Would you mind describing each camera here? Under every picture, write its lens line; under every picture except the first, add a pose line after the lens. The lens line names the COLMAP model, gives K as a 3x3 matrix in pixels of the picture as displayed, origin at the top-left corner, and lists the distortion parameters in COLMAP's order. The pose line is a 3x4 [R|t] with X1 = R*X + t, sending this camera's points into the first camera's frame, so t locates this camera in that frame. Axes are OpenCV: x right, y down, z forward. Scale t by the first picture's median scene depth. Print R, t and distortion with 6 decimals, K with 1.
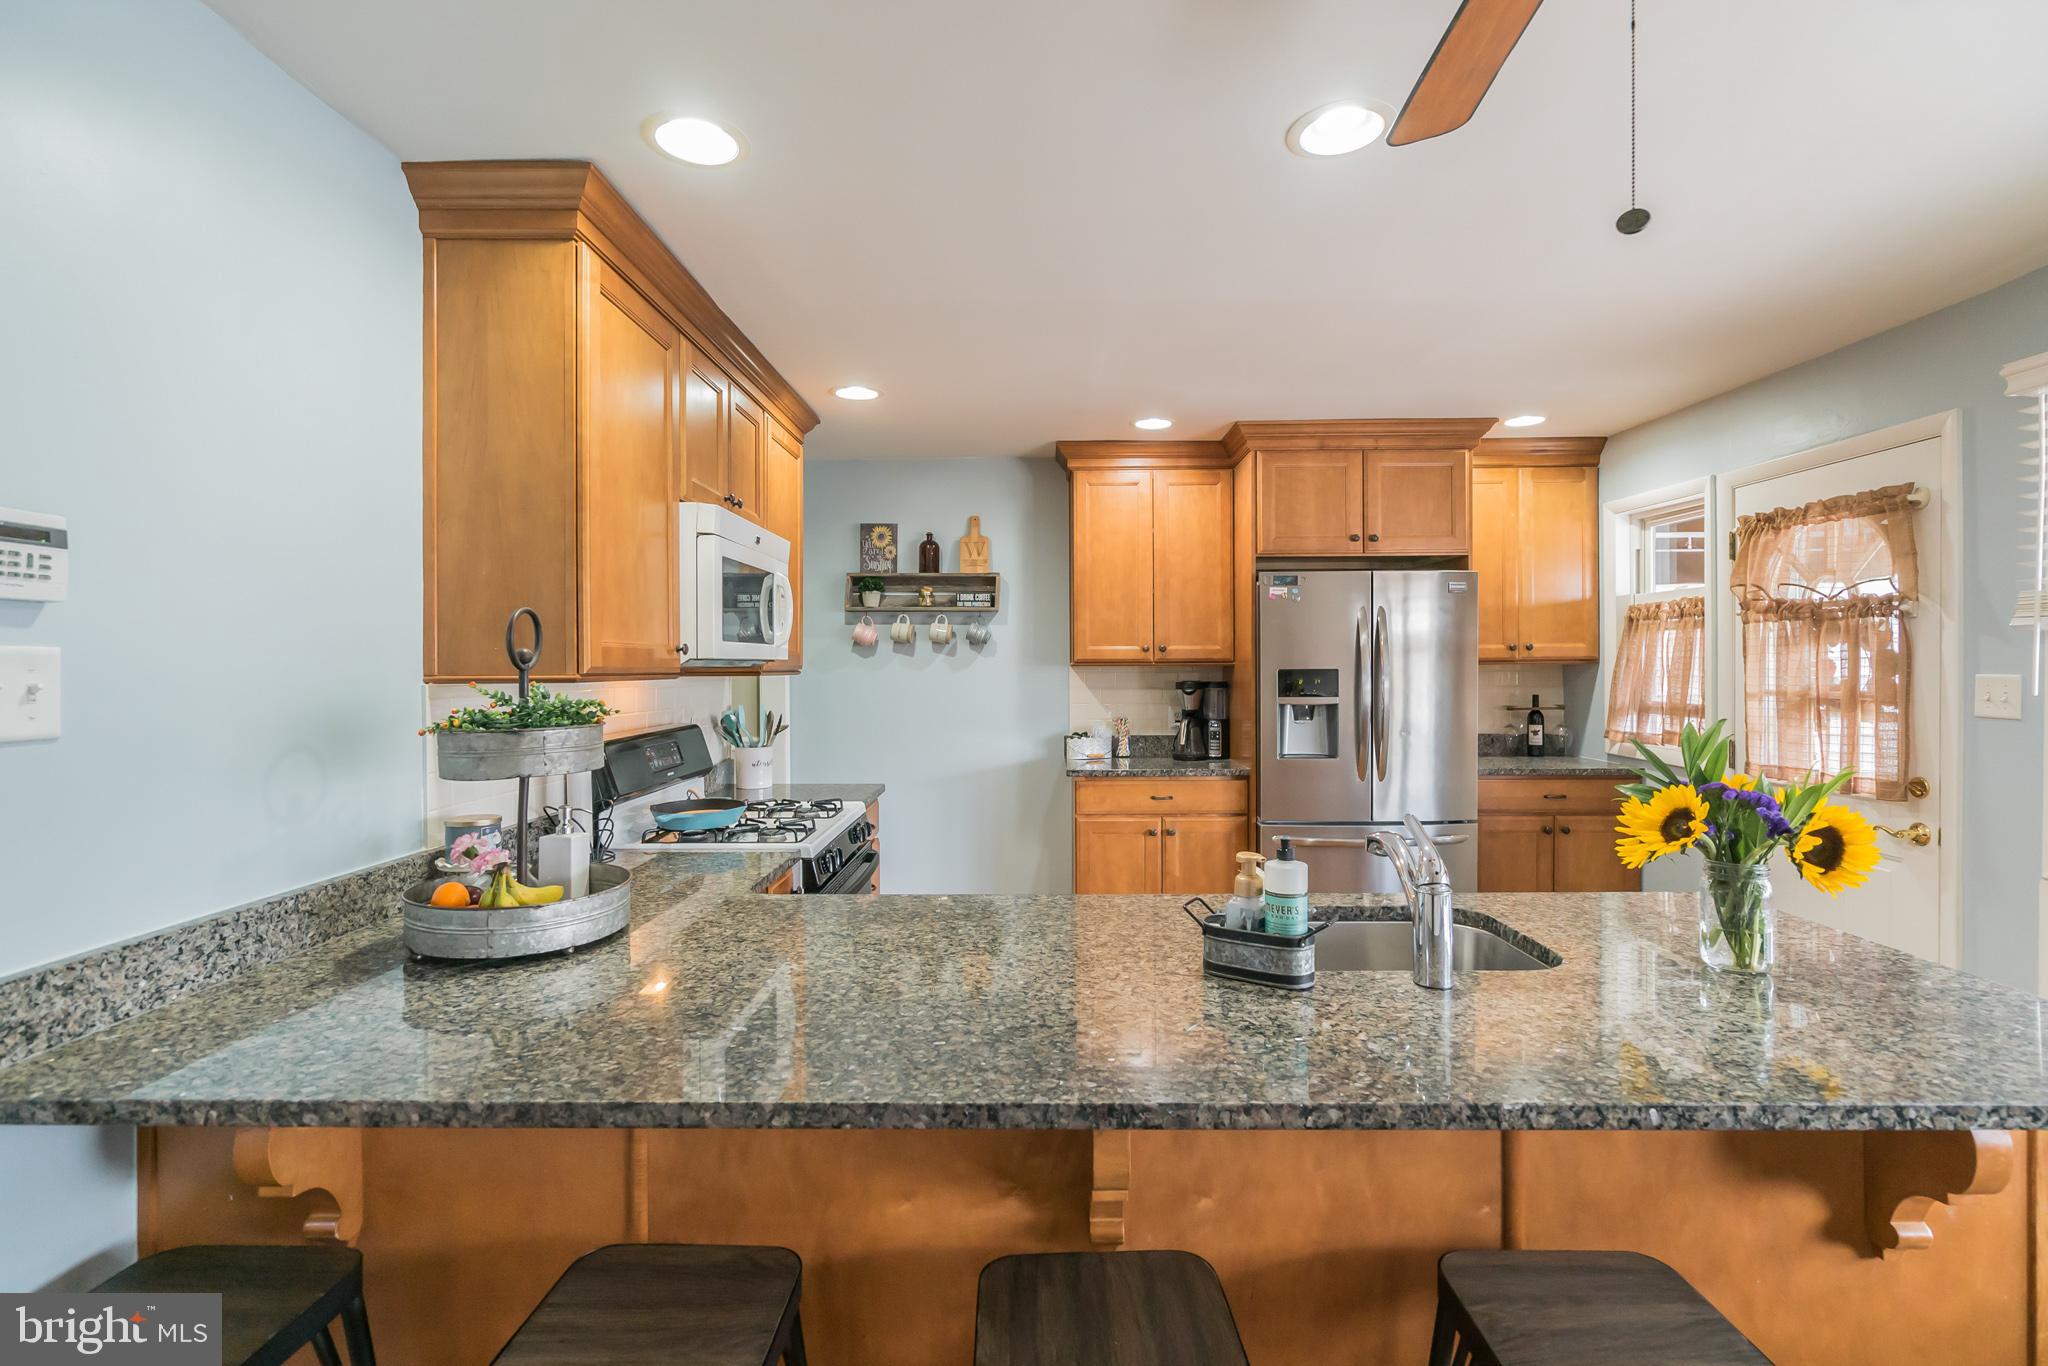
lens RADIAL K [[924.1, 0, 1021.6], [0, 924.1, 661.8], [0, 0, 1]] dist [-0.002452, 0.000021]
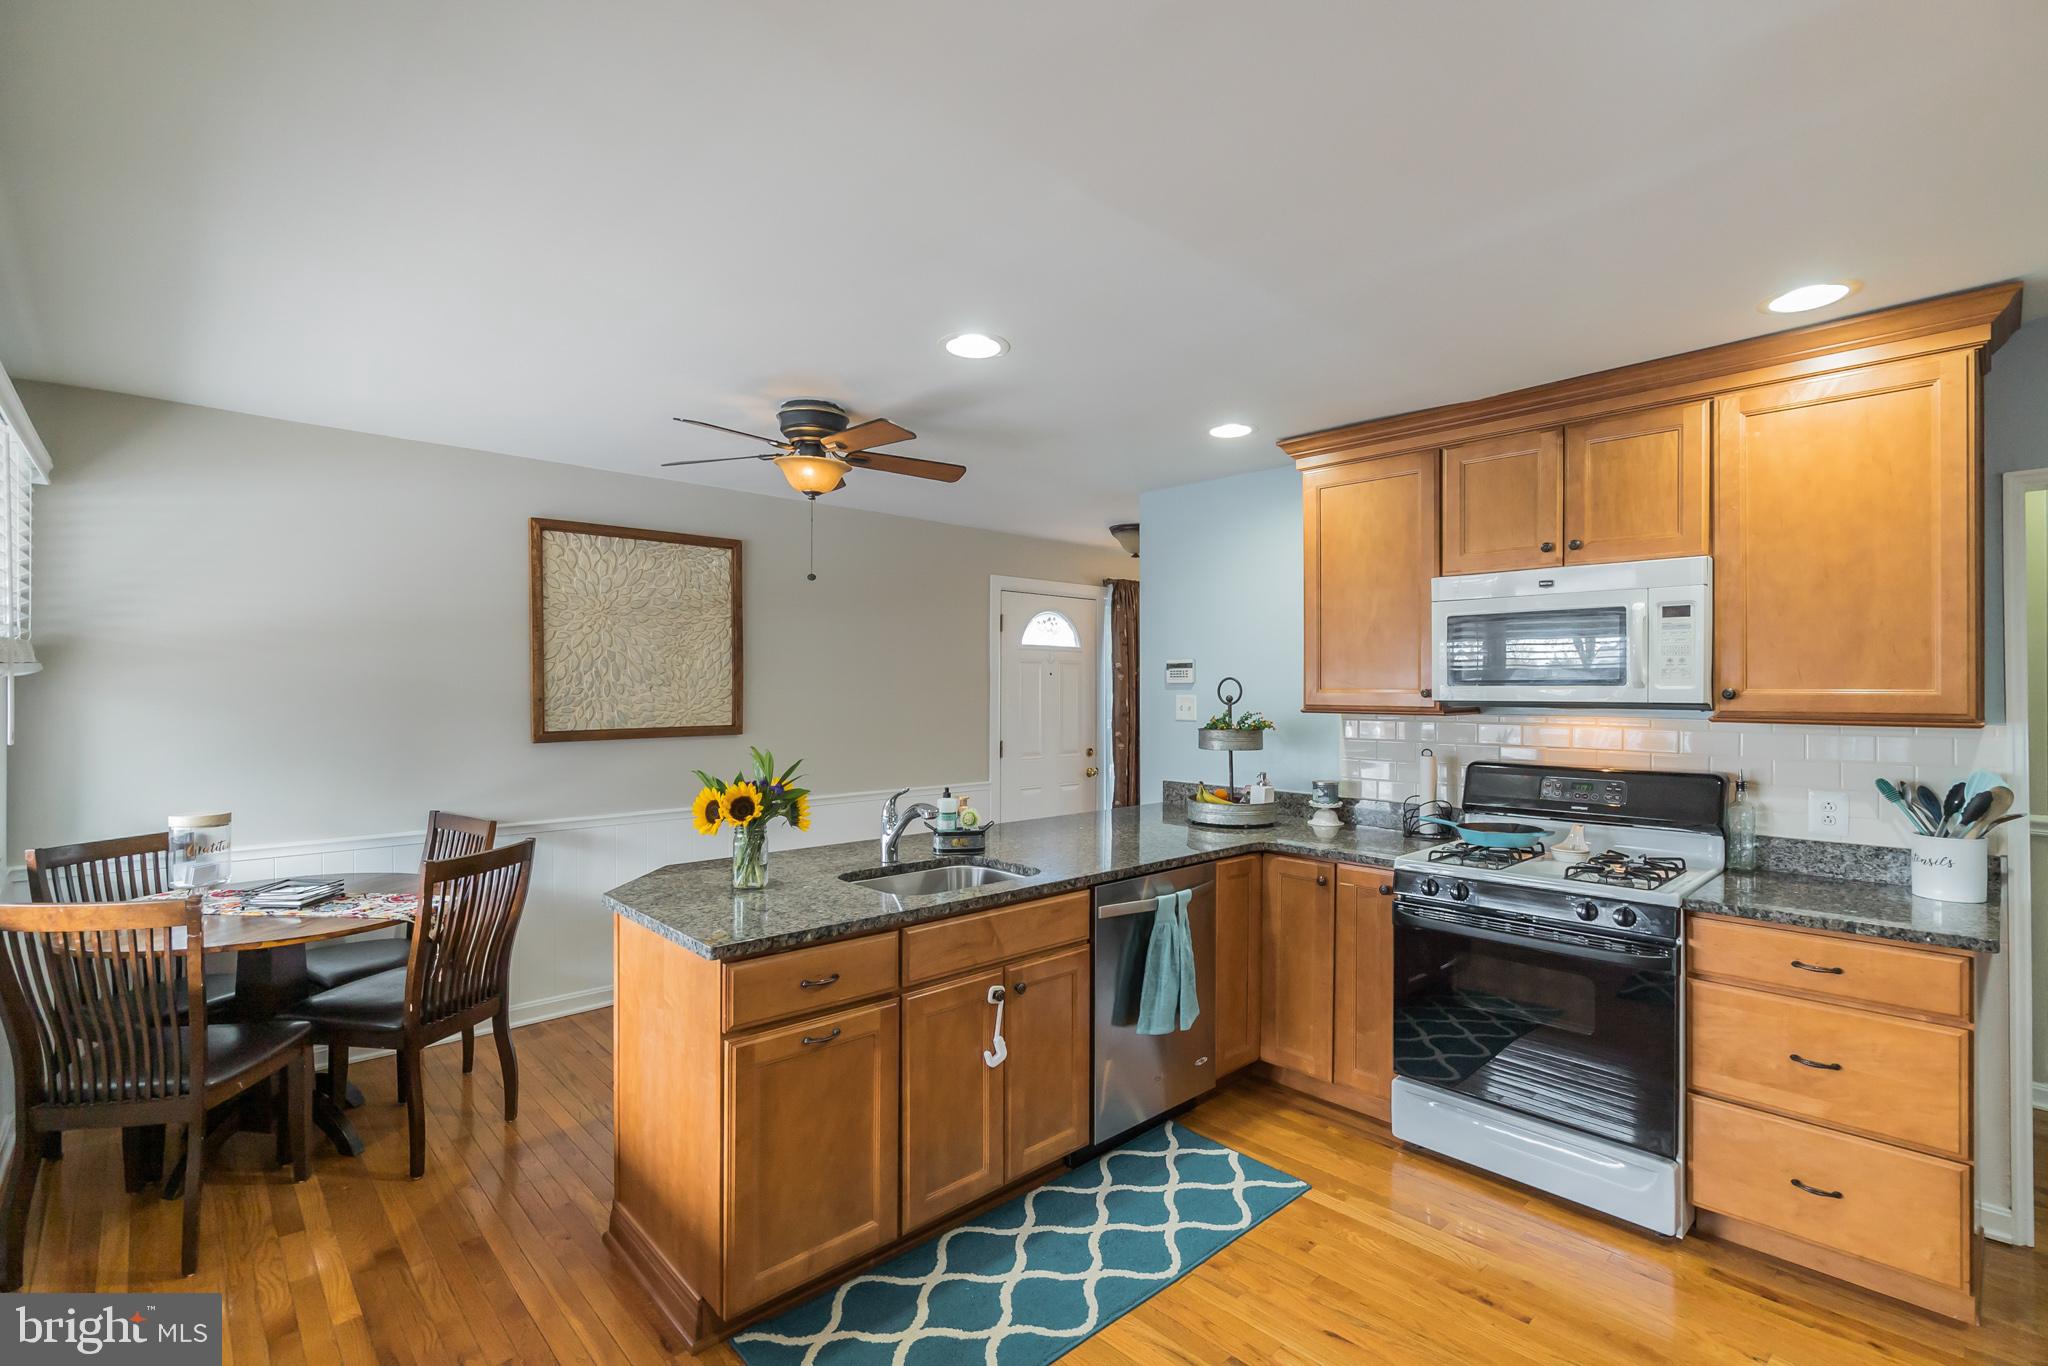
lens RADIAL K [[923.6, 0, 1024.0], [0, 923.6, 683.0], [0, 0, 1]] dist [-0.001746, -0.000052]
pose [[-0.702917, -0.000146, -0.711271, 0.525309], [0.004105, 0.999982, -0.004262, -0.013602], [0.711260, -0.005916, -0.702905, 0.818131]]
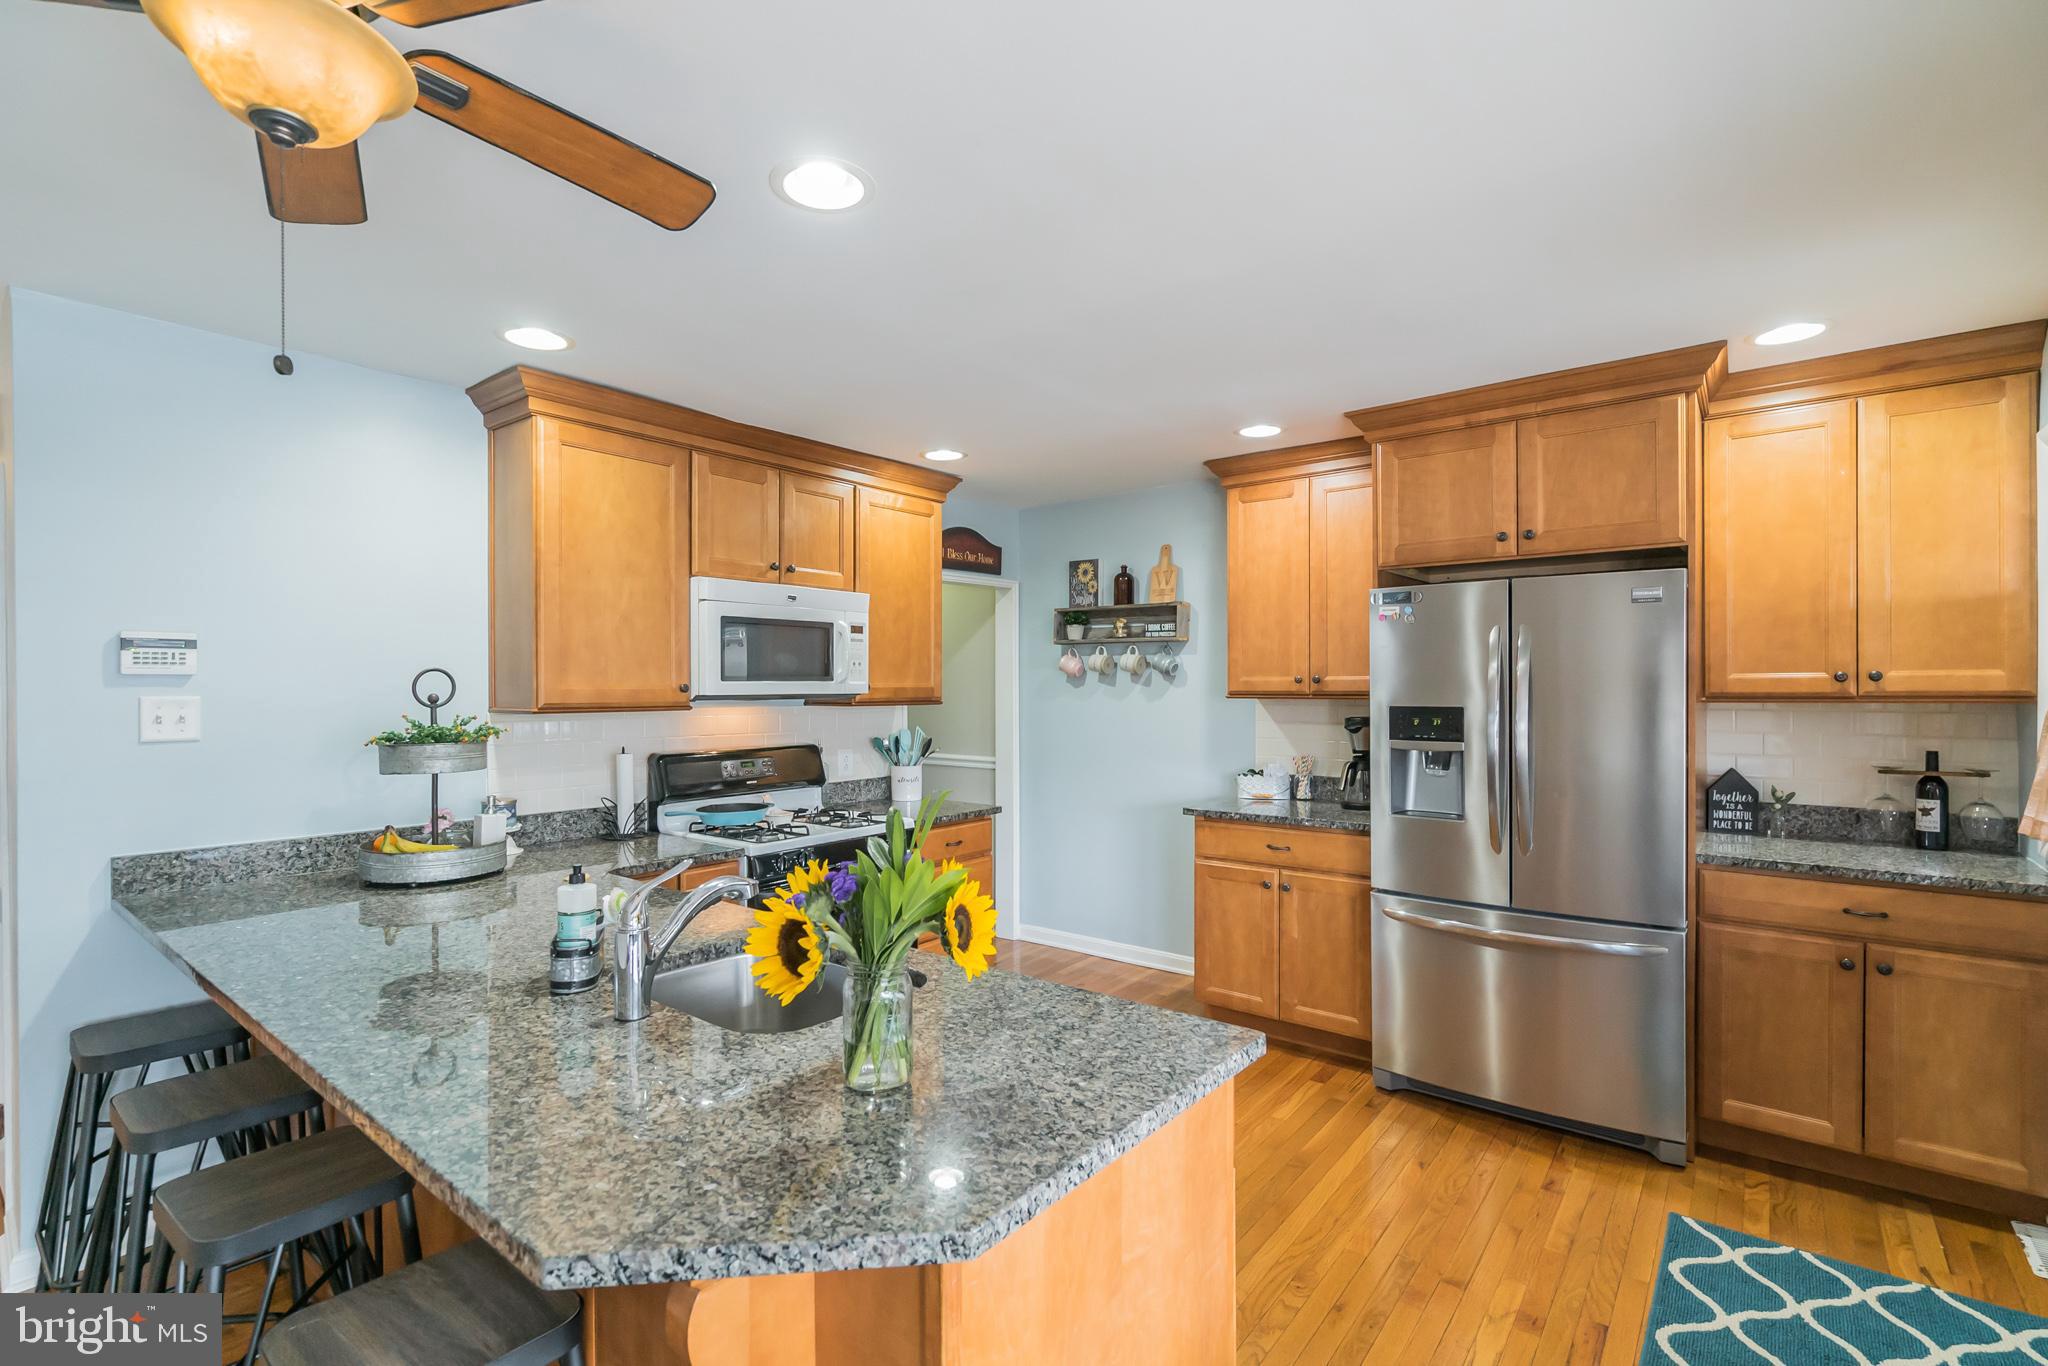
lens RADIAL K [[923.6, 0, 1024.0], [0, 923.6, 683.0], [0, 0, 1]] dist [-0.001746, -0.000052]
pose [[0.795073, 0.000711, -0.606513, 0.448852], [0.001158, 0.999996, 0.002691, -0.013228], [0.606512, -0.002842, 0.795069, 0.128001]]
